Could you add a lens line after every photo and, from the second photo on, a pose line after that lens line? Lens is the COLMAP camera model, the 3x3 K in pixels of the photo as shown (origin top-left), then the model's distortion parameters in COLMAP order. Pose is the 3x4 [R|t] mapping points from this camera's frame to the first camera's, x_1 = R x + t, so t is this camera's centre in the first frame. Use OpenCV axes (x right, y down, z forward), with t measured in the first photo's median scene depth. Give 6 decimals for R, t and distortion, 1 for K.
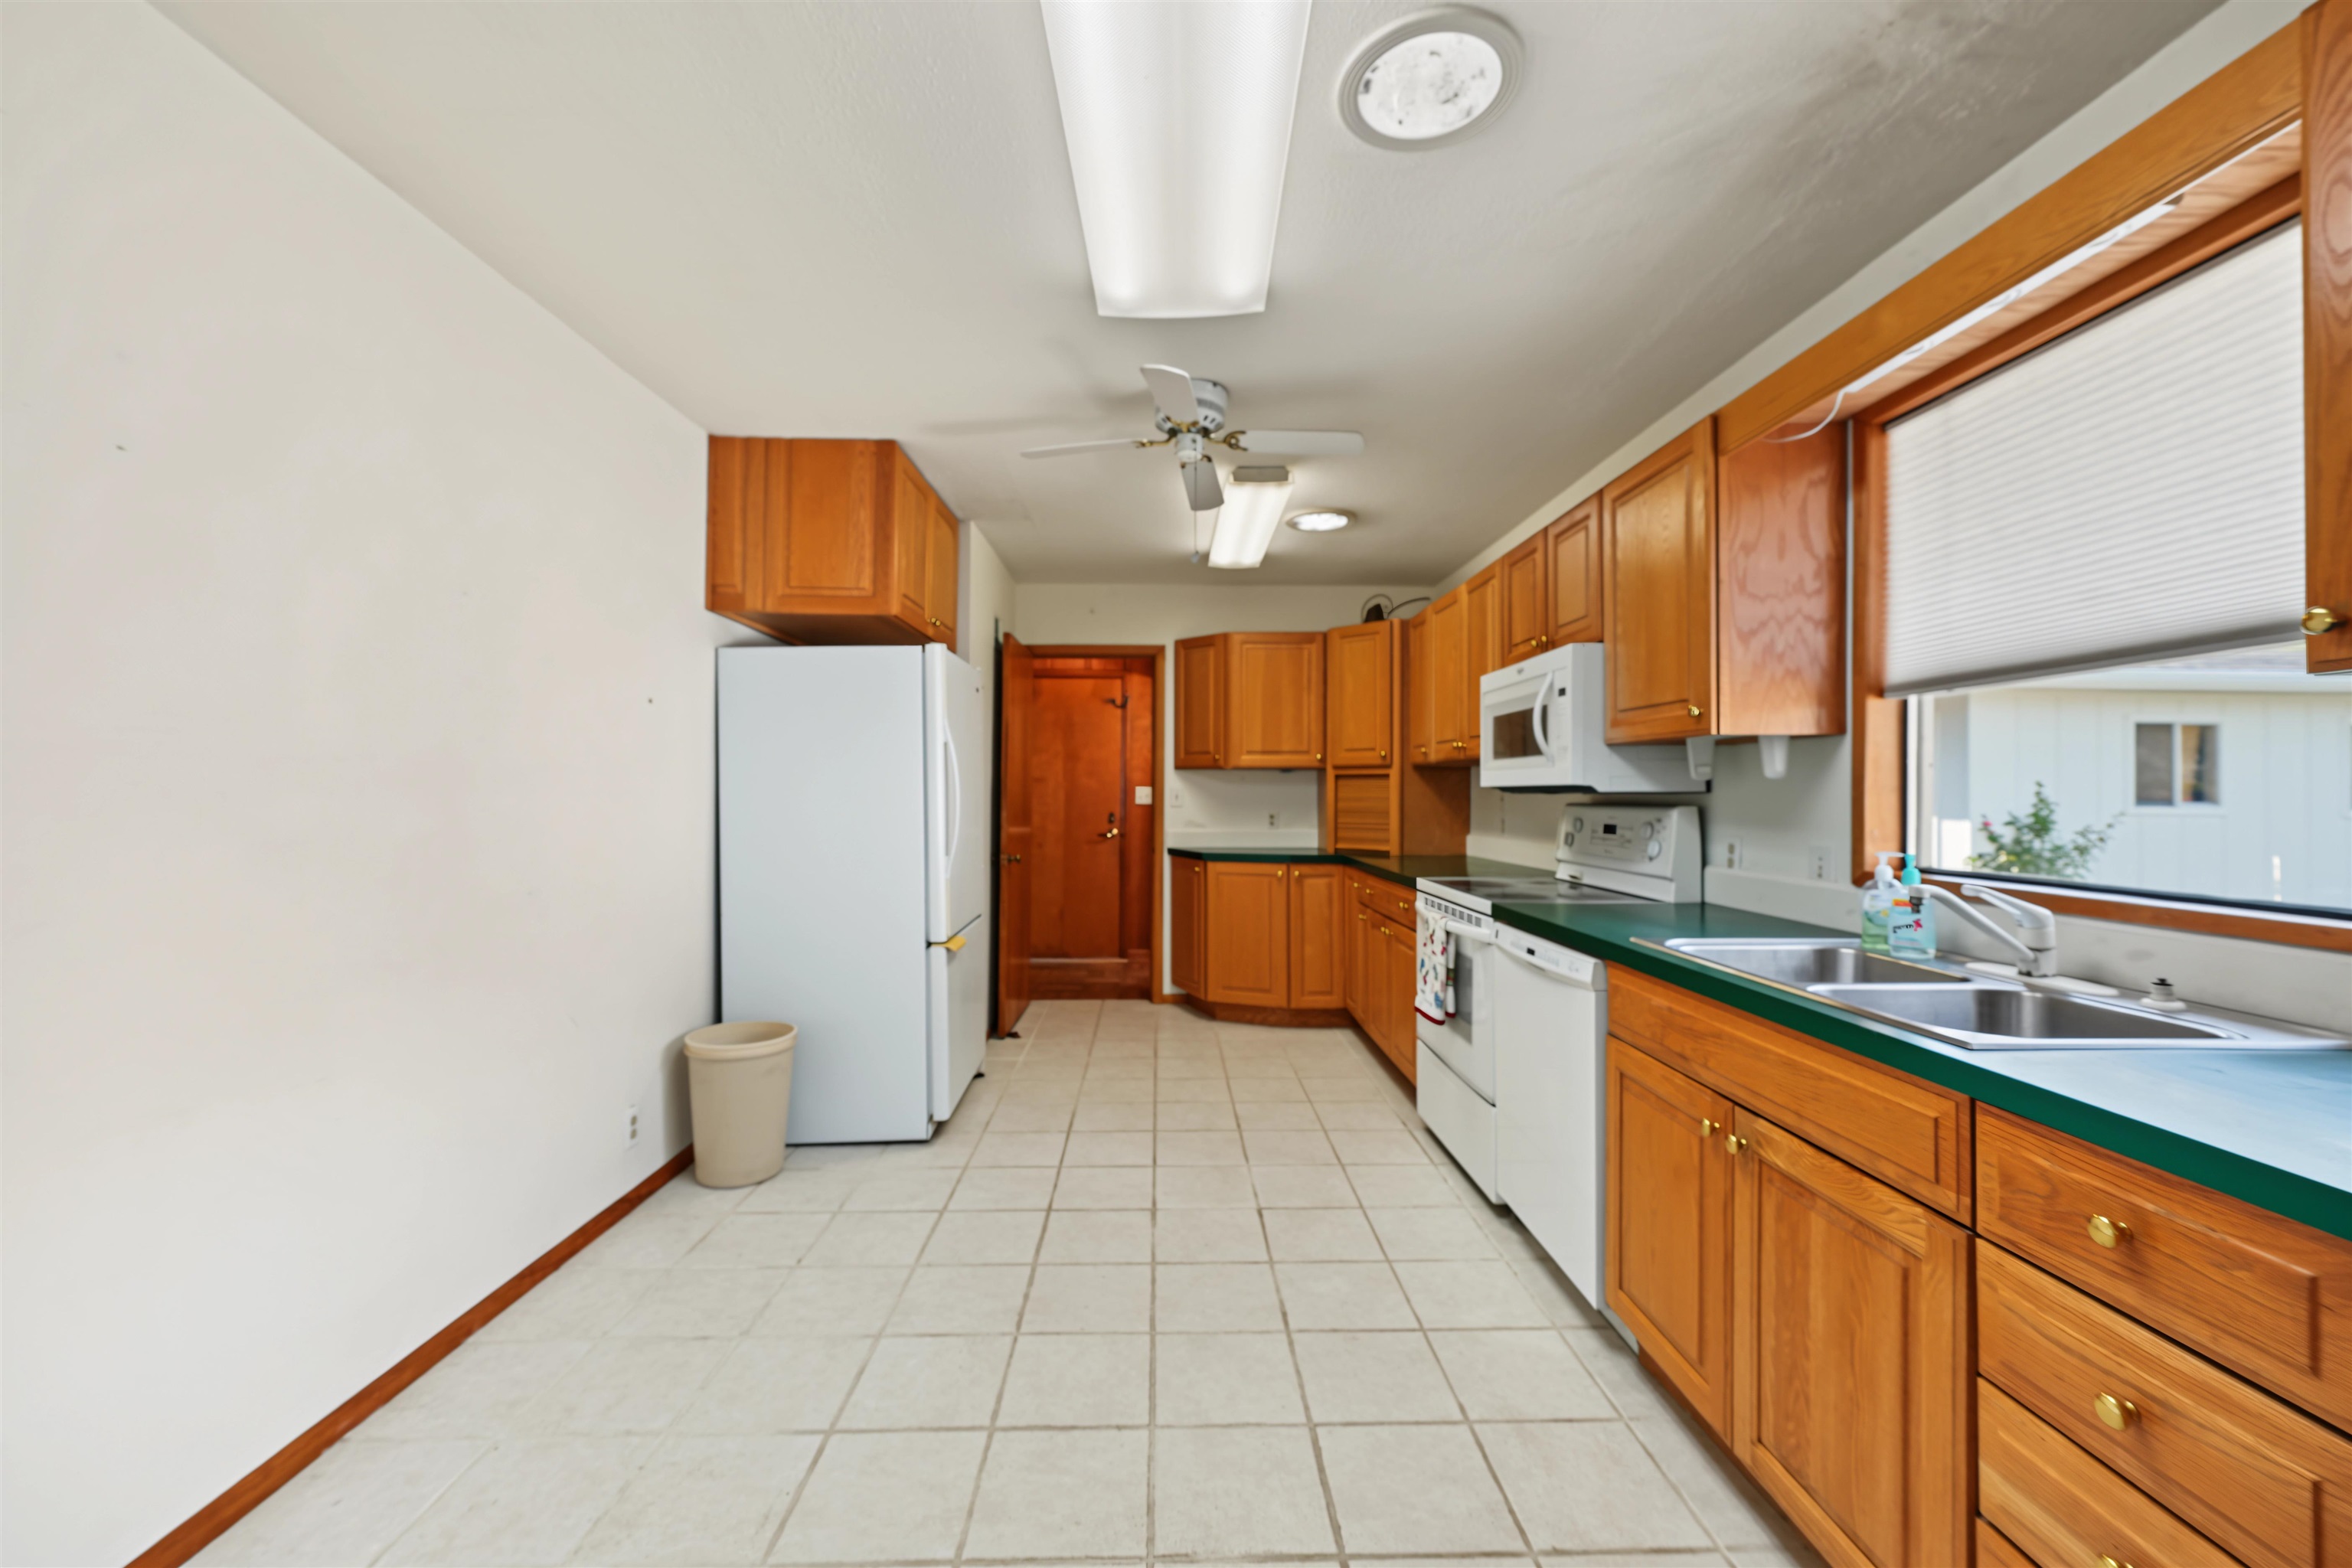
lens RADIAL K [[917.6, 0, 1176.0], [0, 917.6, 784.0], [0, 0, 1]] dist [-0.001091, -0.000162]
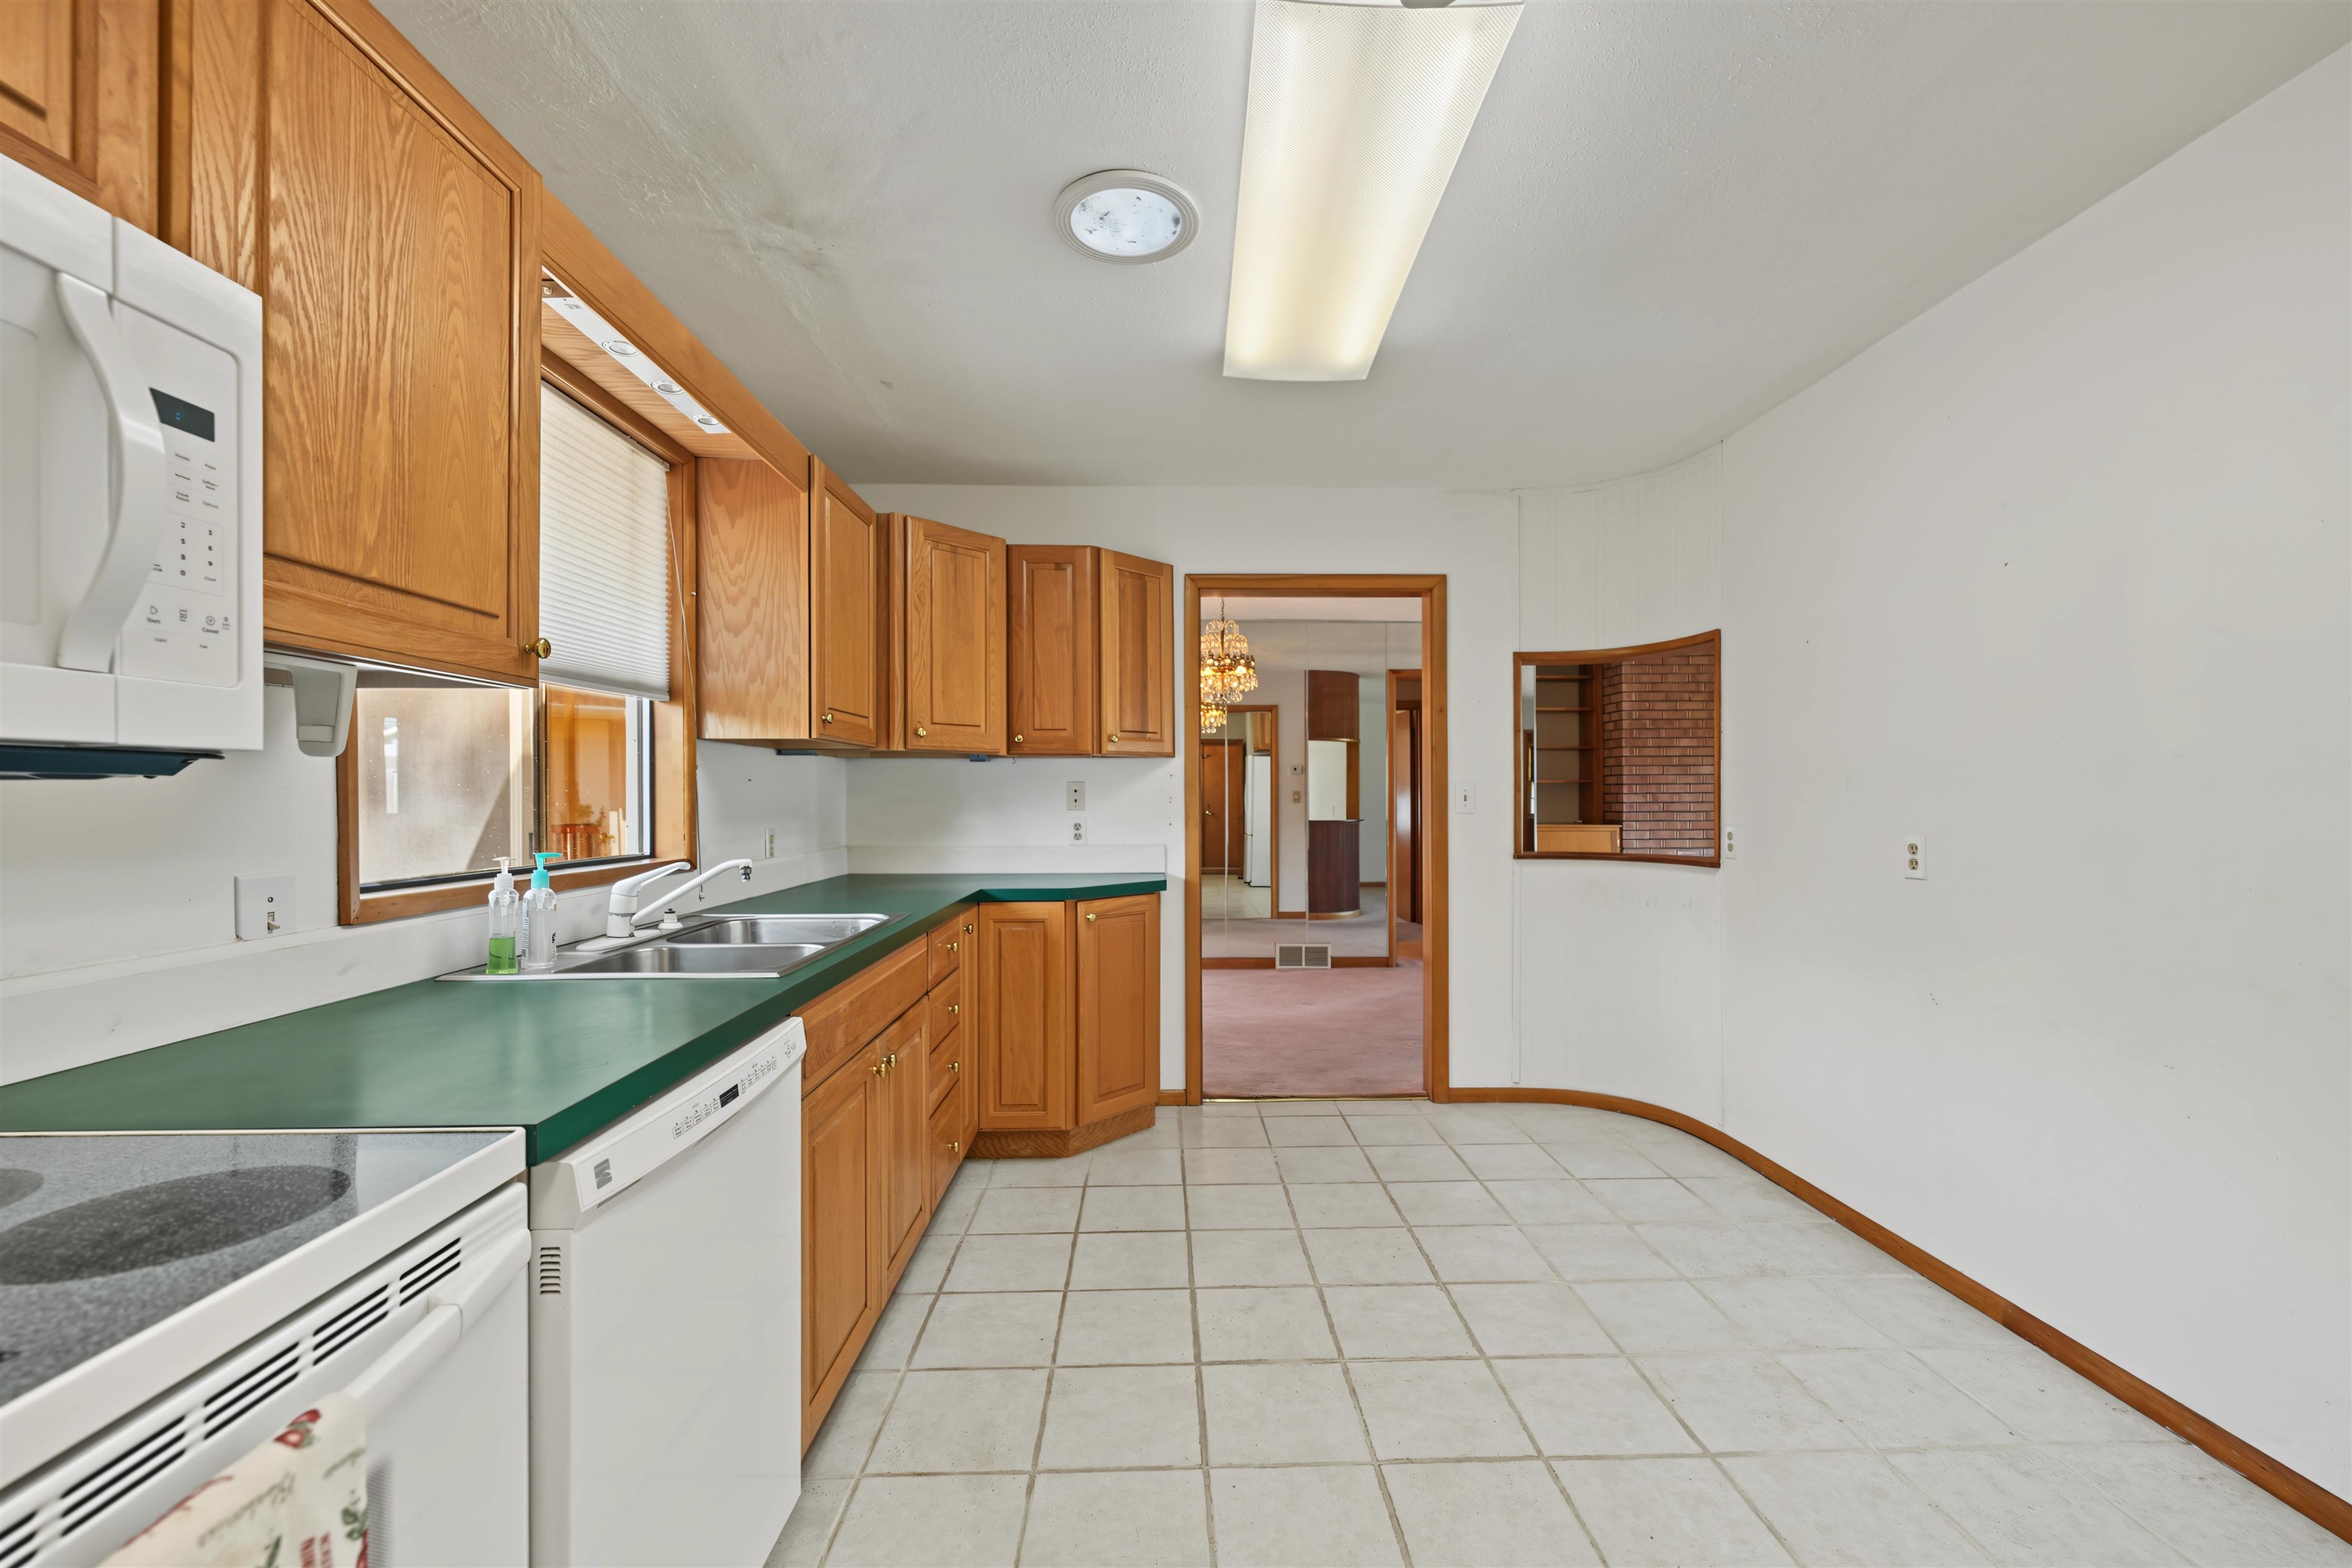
lens RADIAL K [[954.5, 0, 1172.7], [0, 954.5, 796.7], [0, 0, 1]] dist [0.000653, 0.000122]
pose [[-0.999989, -0.002844, -0.003835, 0.070471], [-0.002816, 0.999969, -0.007288, 0.009898], [0.003856, -0.007277, -0.999966, 0.746505]]
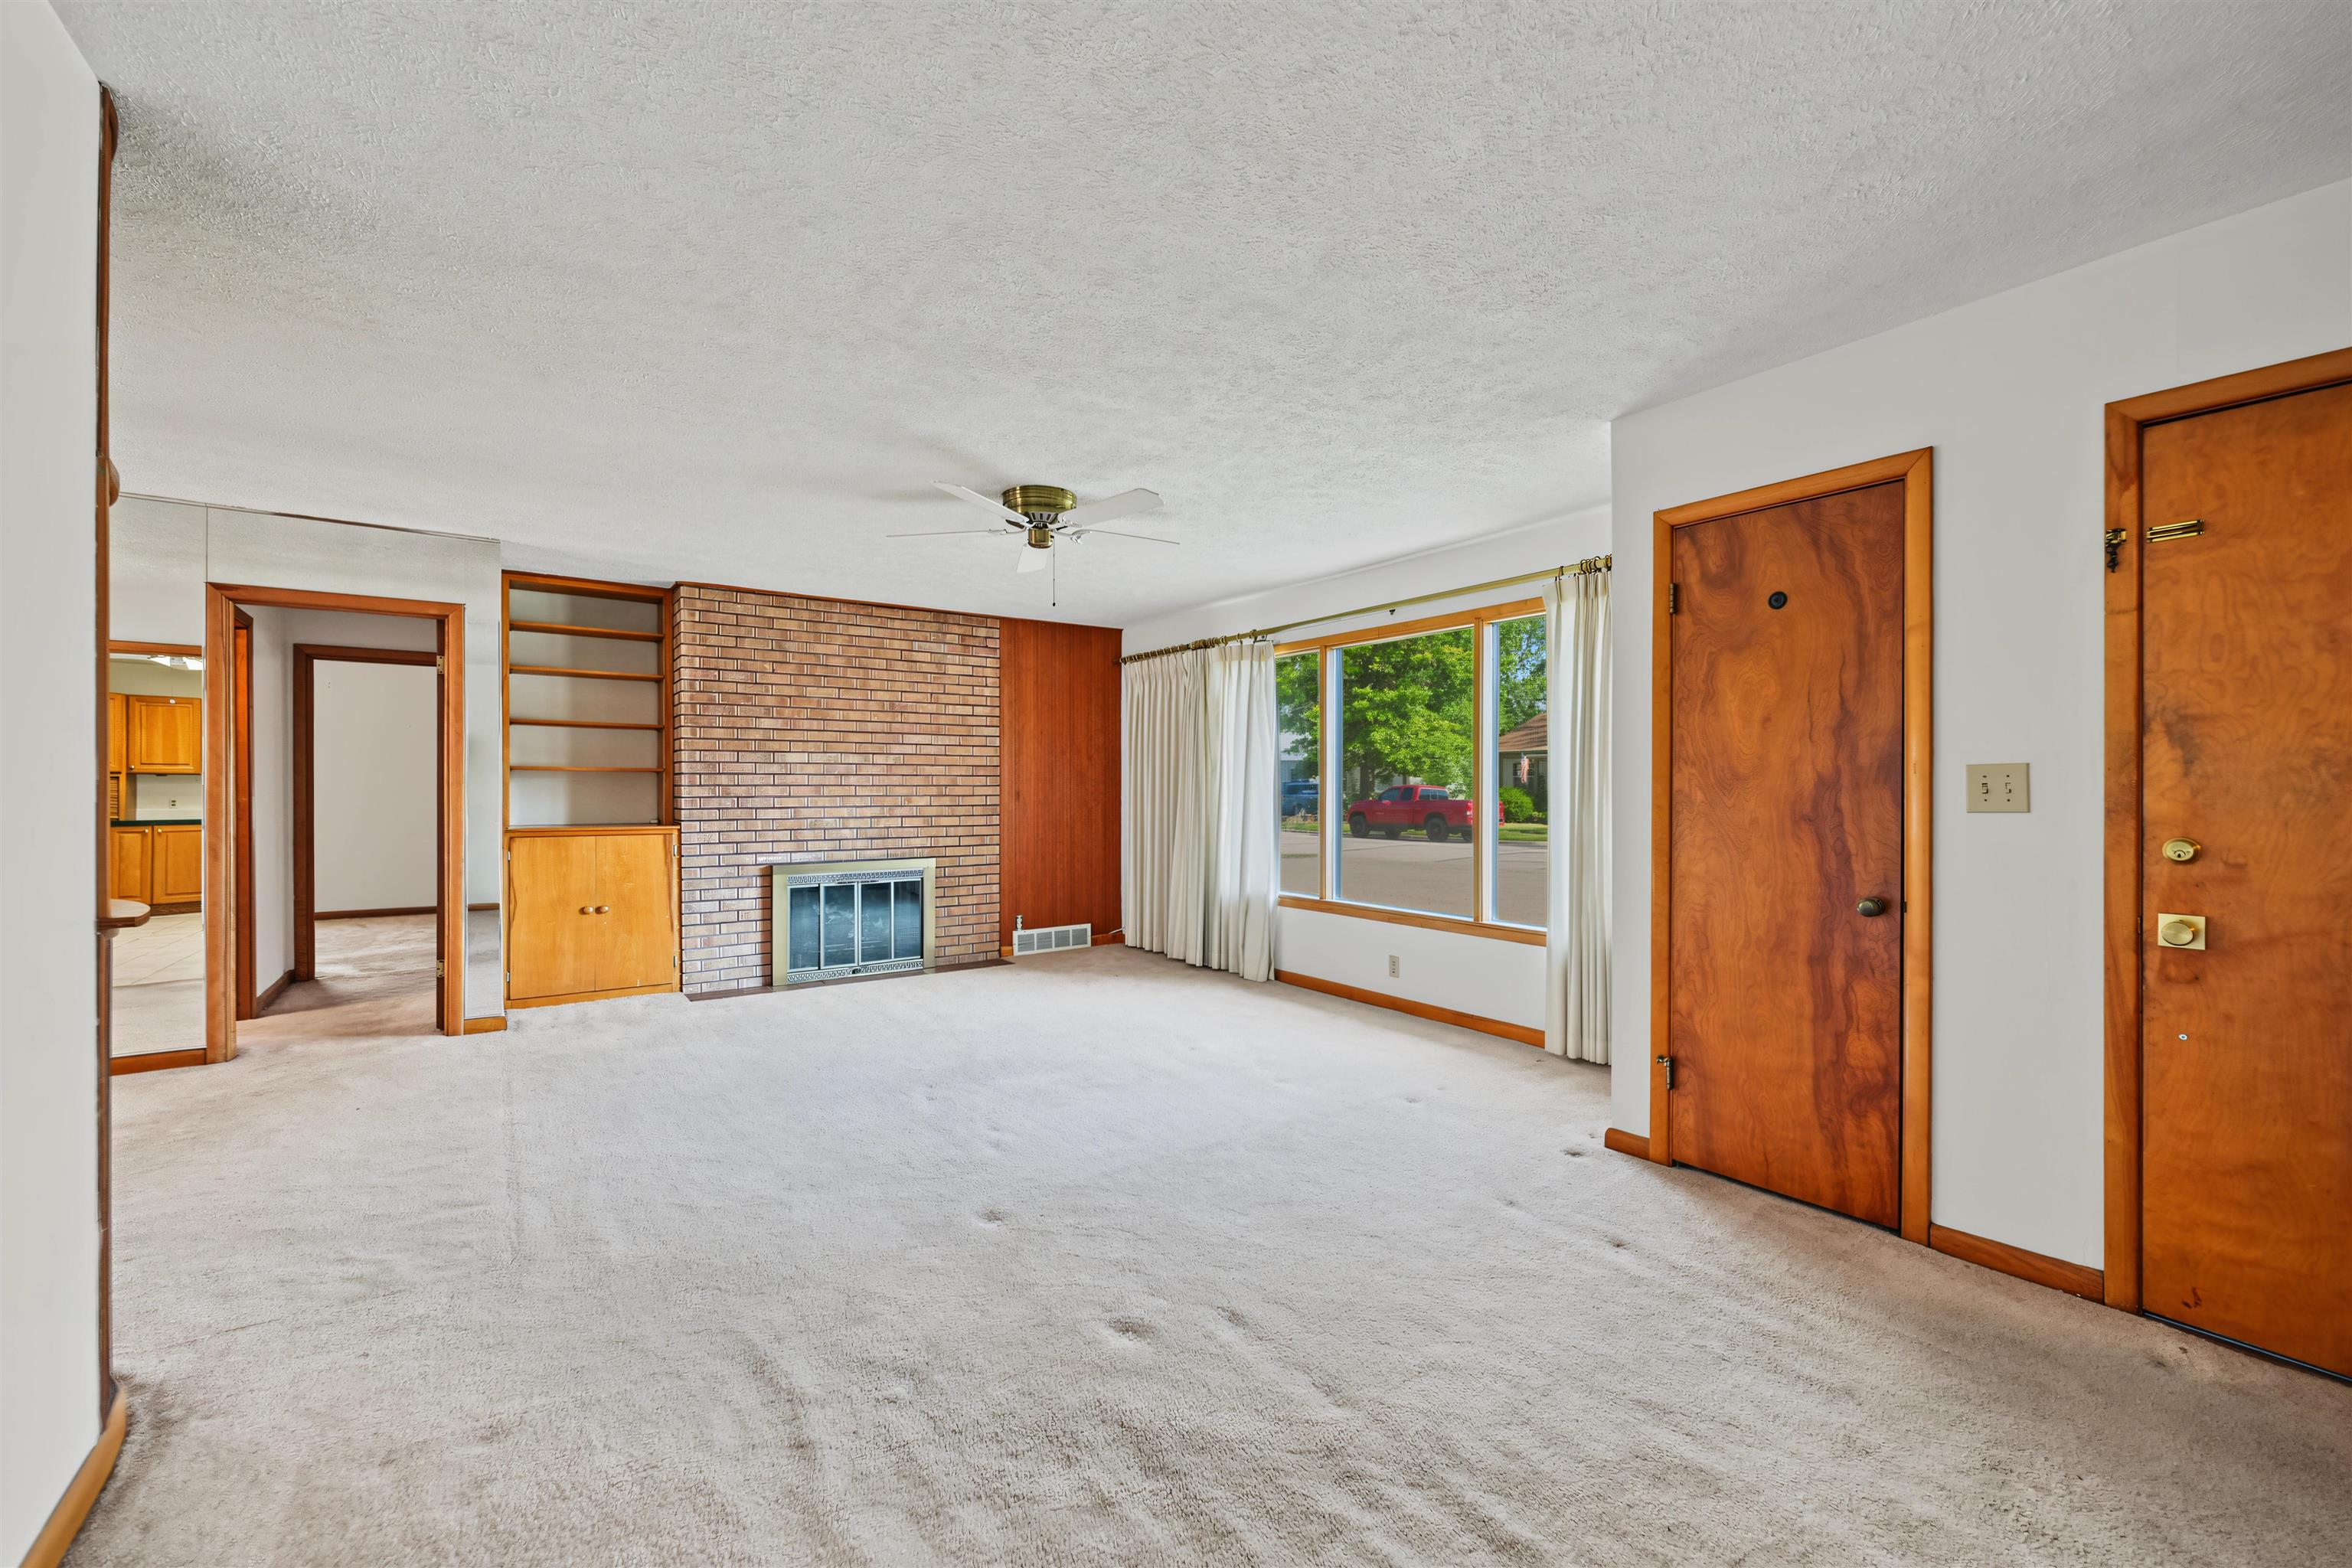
lens RADIAL K [[959.6, 0, 1196.2], [0, 959.6, 791.1], [0, 0, 1]] dist [0.000749, 0.000021]
pose [[-0.820089, -0.004609, -0.572217, -0.485795], [-0.001061, 0.999978, -0.006534, 0.005759], [0.572235, -0.004752, -0.820076, 0.575169]]
